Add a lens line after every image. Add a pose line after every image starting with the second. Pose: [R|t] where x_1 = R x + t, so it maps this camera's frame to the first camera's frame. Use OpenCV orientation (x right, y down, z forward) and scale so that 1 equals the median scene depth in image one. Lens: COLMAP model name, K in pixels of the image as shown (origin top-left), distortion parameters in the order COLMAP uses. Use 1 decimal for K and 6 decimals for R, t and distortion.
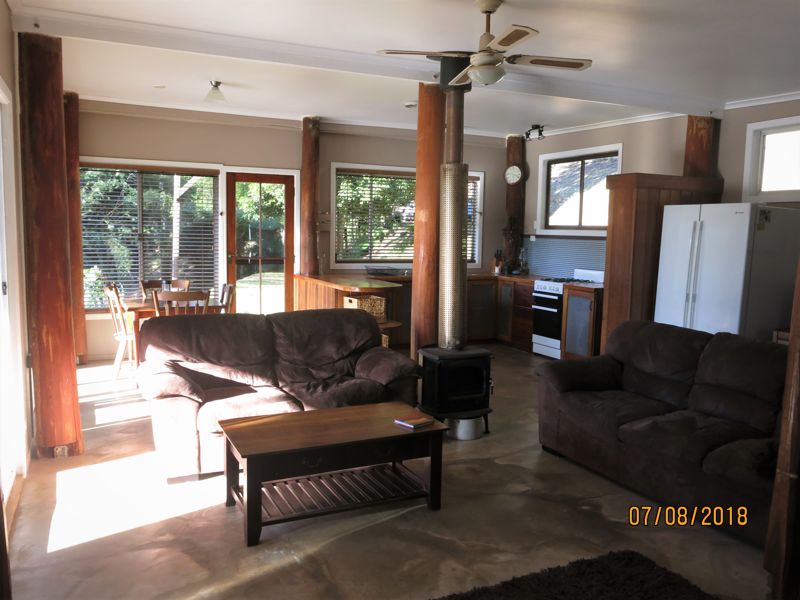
lens RADIAL K [[683.7, 0, 419.0], [0, 683.7, 299.2], [0, 0, 1]] dist [0.007595, 0.001914]
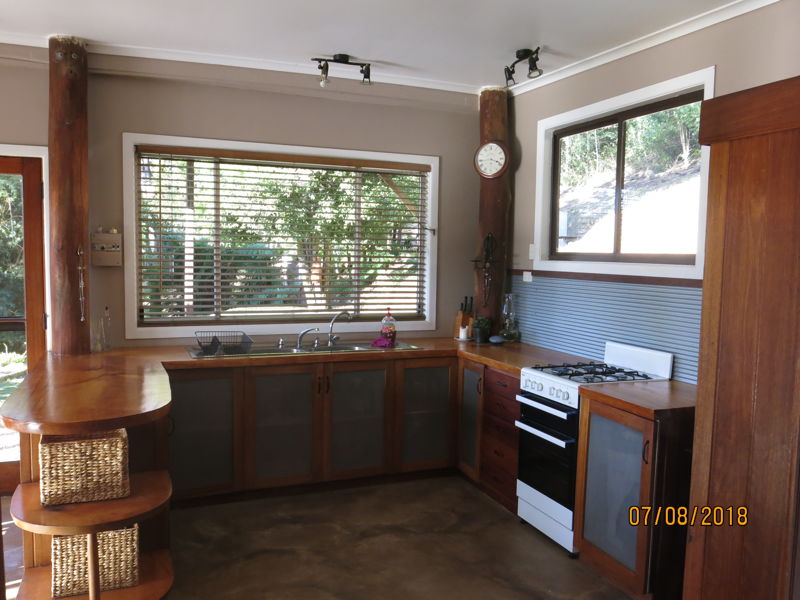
lens RADIAL K [[676.0, 0, 401.2], [0, 676.0, 303.9], [0, 0, 1]] dist [-0.016775, 0.004379]
pose [[0.996979, 0.001540, -0.077657, 0.112200], [-0.003823, 0.999564, -0.029266, -0.053314], [0.077578, 0.029474, 0.996551, 0.478775]]
